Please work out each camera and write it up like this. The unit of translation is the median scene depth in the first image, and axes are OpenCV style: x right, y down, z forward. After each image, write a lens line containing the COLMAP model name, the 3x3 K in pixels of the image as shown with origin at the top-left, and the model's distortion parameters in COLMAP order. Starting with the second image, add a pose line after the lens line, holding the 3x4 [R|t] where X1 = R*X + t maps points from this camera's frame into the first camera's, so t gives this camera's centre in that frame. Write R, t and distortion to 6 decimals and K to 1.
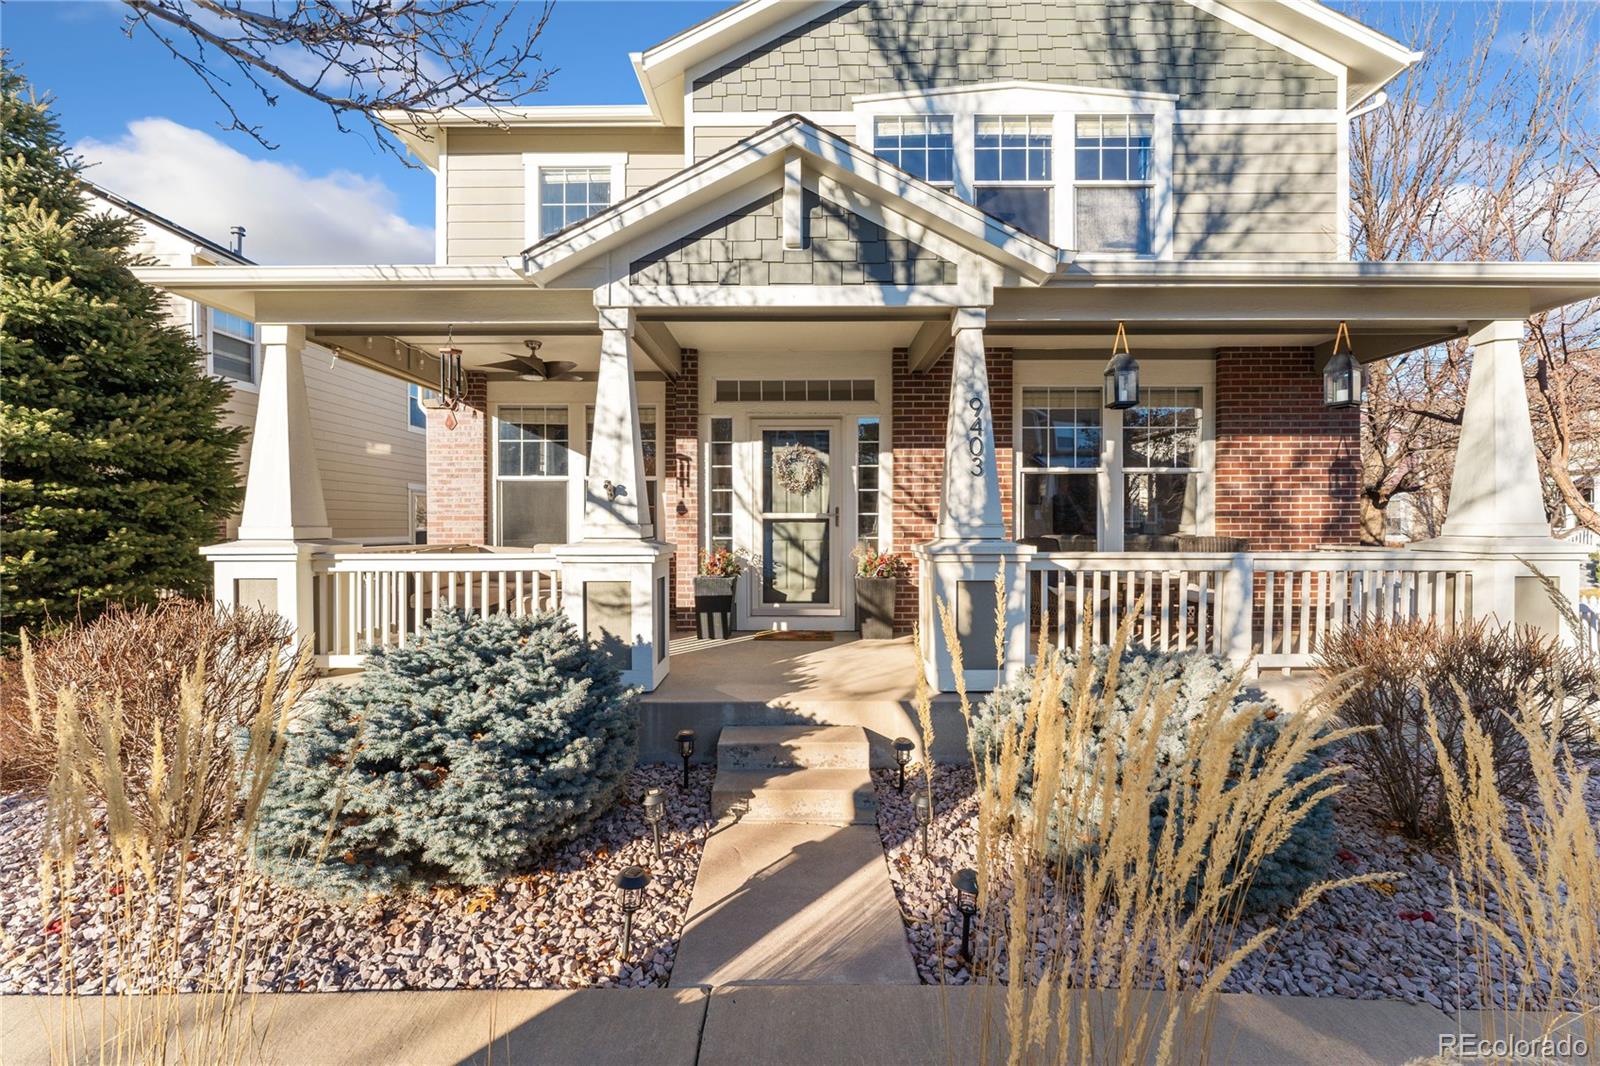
lens RADIAL K [[643.8, 0, 793.8], [0, 643.8, 522.0], [0, 0, 1]] dist [-0.002811, -0.000302]
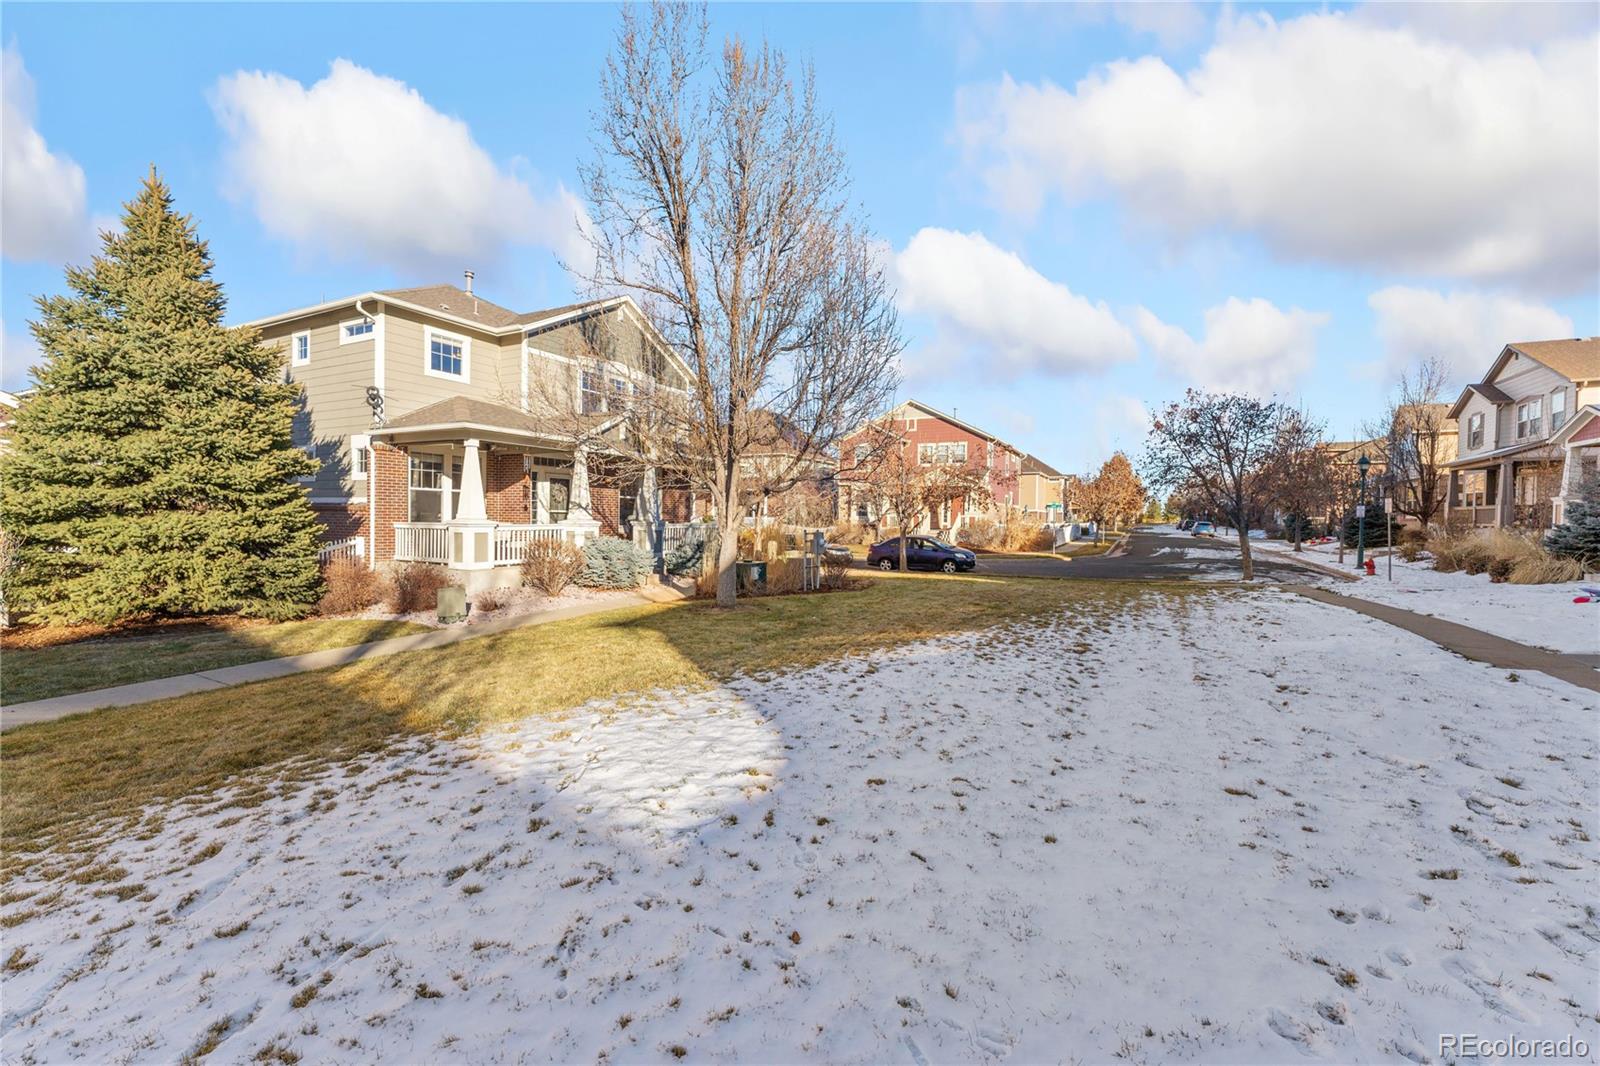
lens RADIAL K [[643.8, 0, 793.8], [0, 643.8, 522.0], [0, 0, 1]] dist [-0.002811, -0.000302]
pose [[0.458287, -0.001327, 0.888803, -1.888934], [-0.013864, 0.999867, 0.008641, -0.000533], [-0.888696, -0.016282, 0.458207, -1.048857]]
